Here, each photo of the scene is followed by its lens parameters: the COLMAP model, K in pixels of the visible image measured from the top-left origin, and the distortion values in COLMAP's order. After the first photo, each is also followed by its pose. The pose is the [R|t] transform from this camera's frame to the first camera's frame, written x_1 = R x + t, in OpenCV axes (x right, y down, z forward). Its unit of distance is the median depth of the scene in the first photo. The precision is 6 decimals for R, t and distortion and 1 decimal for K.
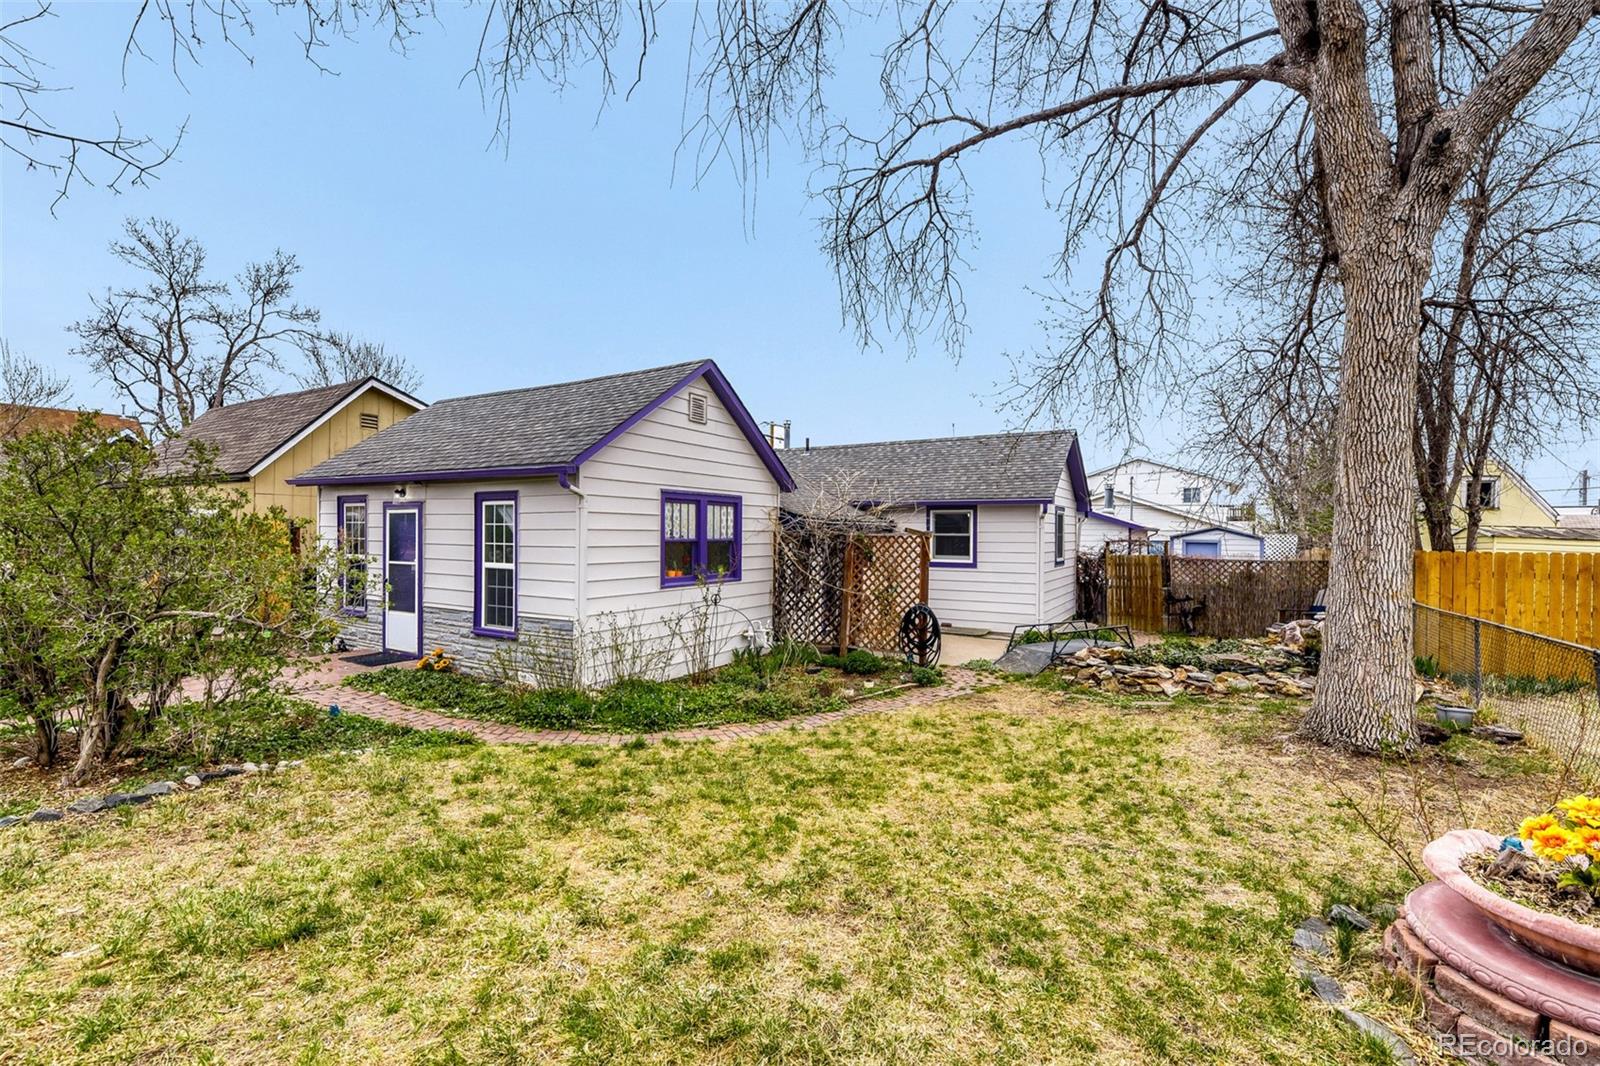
lens RADIAL K [[658.2, 0, 804.4], [0, 658.2, 533.3], [0, 0, 1]] dist [0.001940, 0.000021]
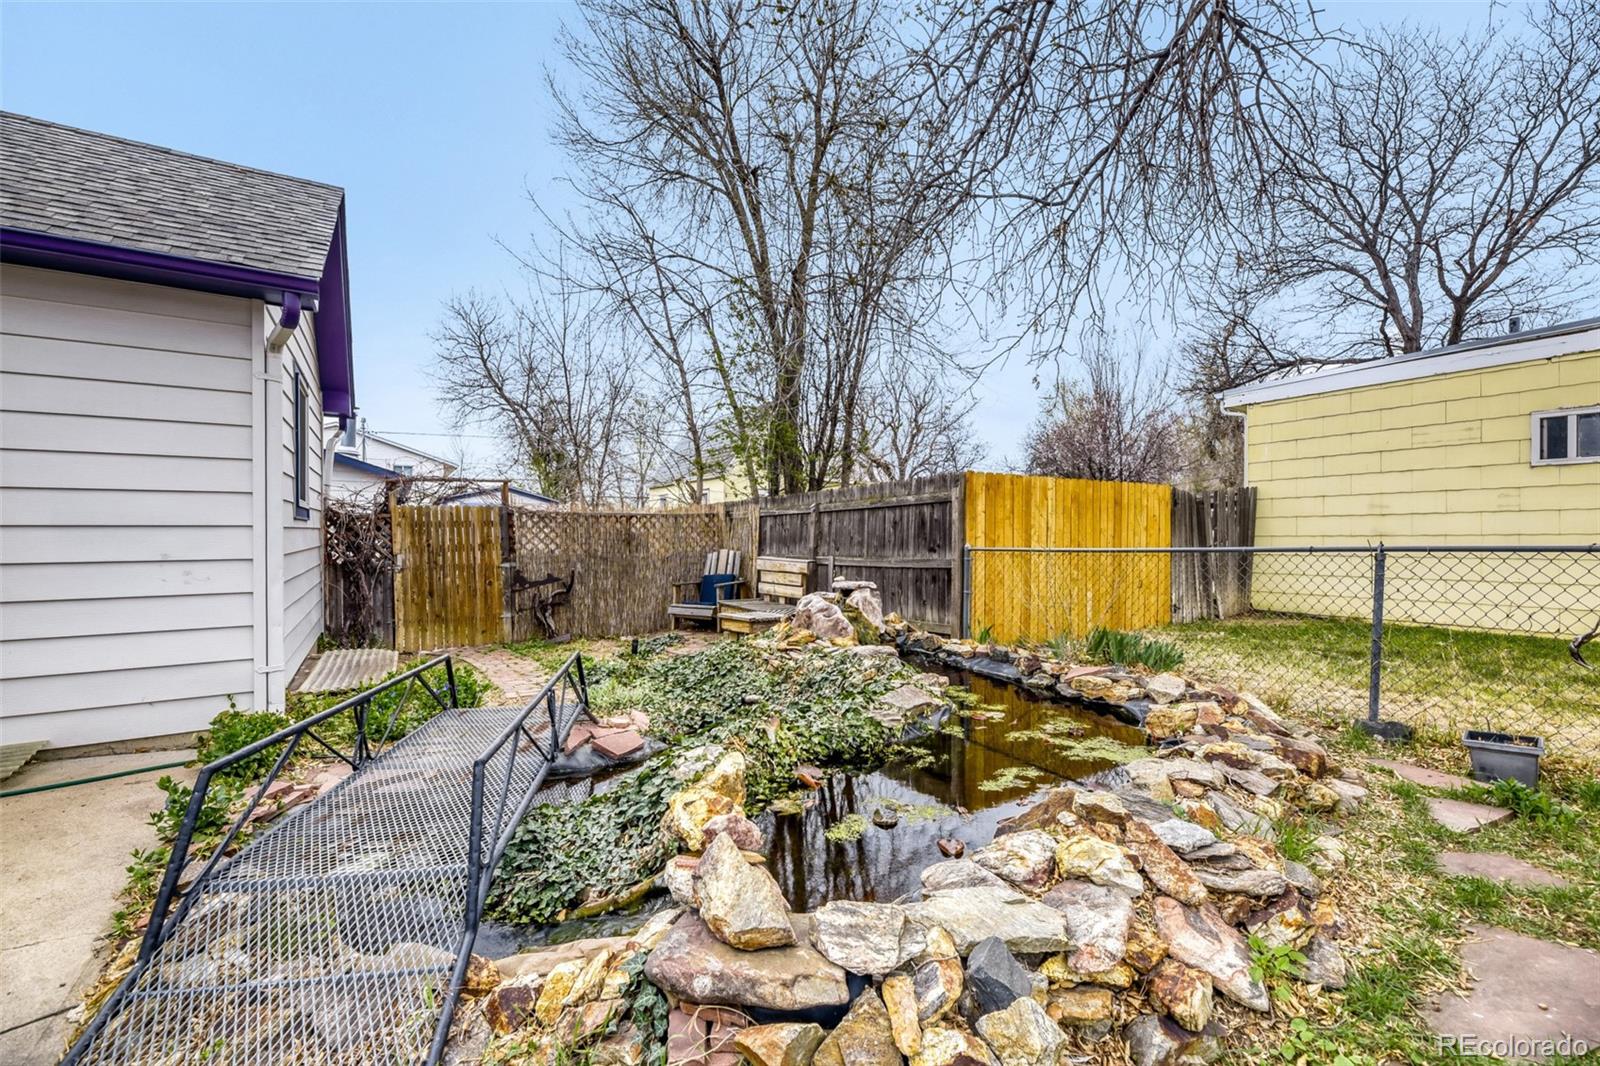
lens RADIAL K [[658.2, 0, 801.4], [0, 658.2, 535.7], [0, 0, 1]] dist [0.001940, 0.000021]
pose [[0.444324, -0.013853, 0.895759, 0.151153], [-0.000749, 0.999874, 0.015834, 0.047792], [-0.895866, -0.007707, 0.444258, 0.506728]]
